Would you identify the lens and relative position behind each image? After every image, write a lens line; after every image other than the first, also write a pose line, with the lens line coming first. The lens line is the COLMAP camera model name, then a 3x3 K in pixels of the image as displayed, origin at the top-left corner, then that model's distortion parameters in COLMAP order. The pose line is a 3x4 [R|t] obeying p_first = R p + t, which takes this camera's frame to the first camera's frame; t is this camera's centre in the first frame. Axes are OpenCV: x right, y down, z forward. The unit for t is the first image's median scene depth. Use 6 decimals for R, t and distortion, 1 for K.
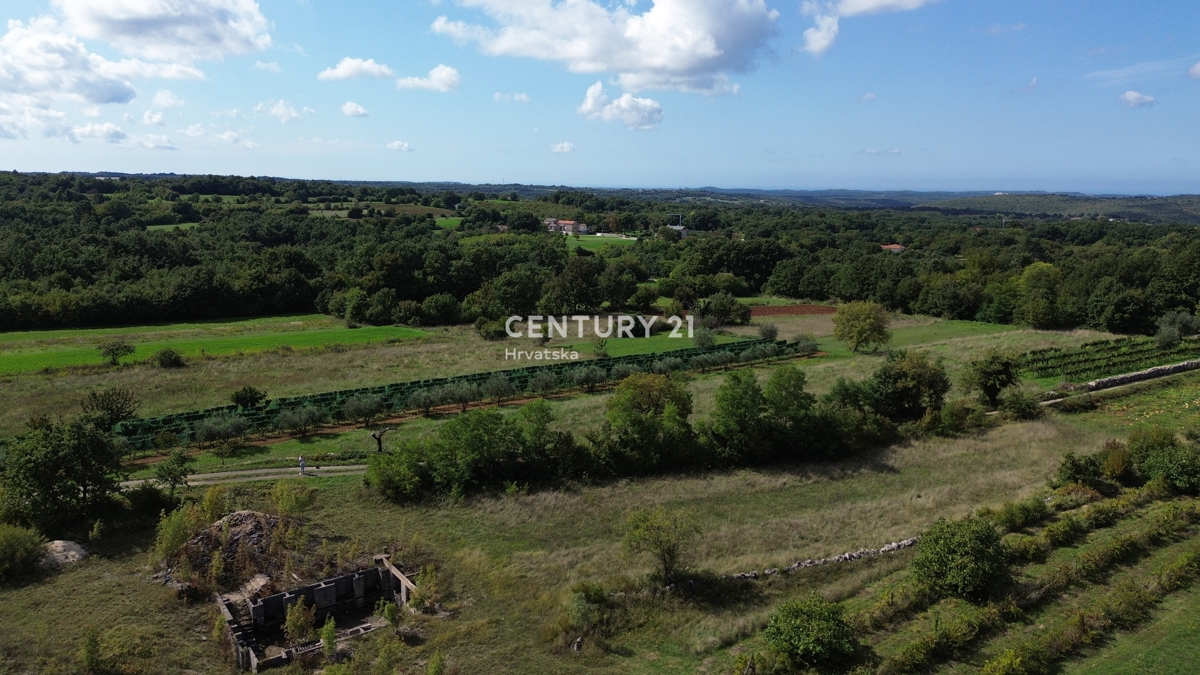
lens RADIAL K [[843.4, 0, 601.6], [0, 843.4, 338.7], [0, 0, 1]] dist [0.094346, -0.111110]
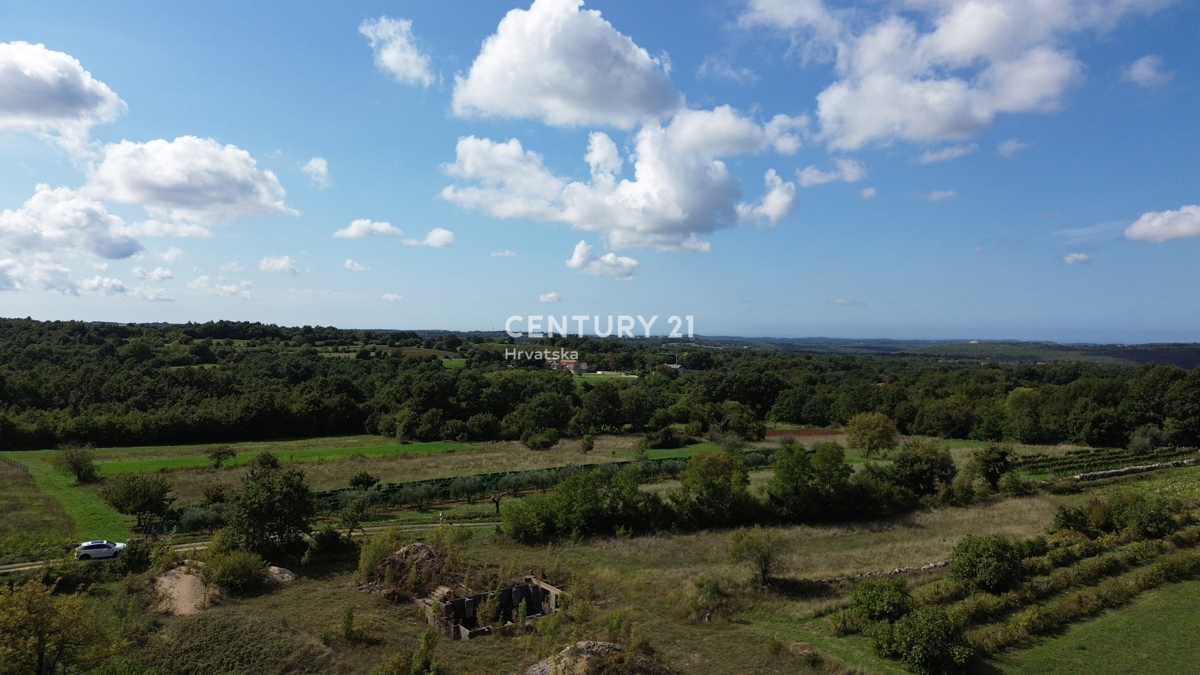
lens RADIAL K [[843.4, 0, 601.6], [0, 843.4, 338.7], [0, 0, 1]] dist [0.094346, -0.111110]
pose [[0.999837, -0.001003, 0.018014, -0.108479], [0.004077, 0.985181, -0.171468, 0.077408], [-0.017575, 0.171514, 0.985025, -0.194173]]
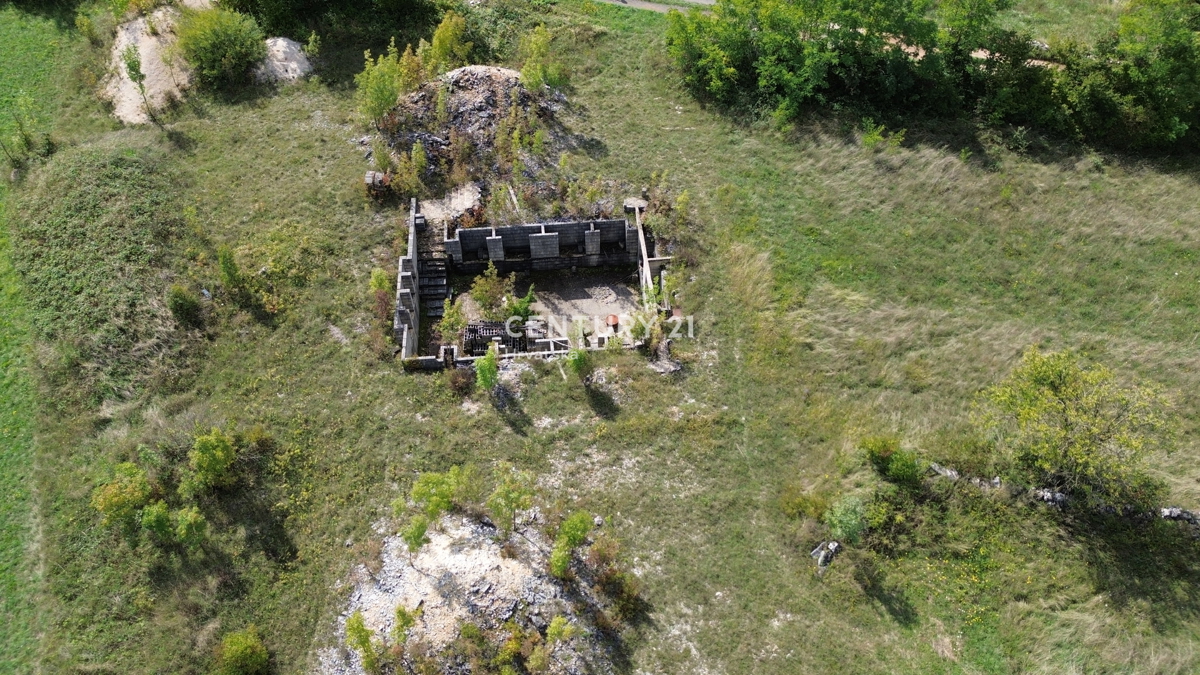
lens RADIAL K [[843.4, 0, 601.6], [0, 843.4, 338.7], [0, 0, 1]] dist [0.094346, -0.111110]
pose [[0.858716, 0.386051, -0.337005, -0.010170], [-0.084910, 0.755728, 0.649358, -0.057973], [0.505369, -0.528999, 0.681735, 0.299631]]
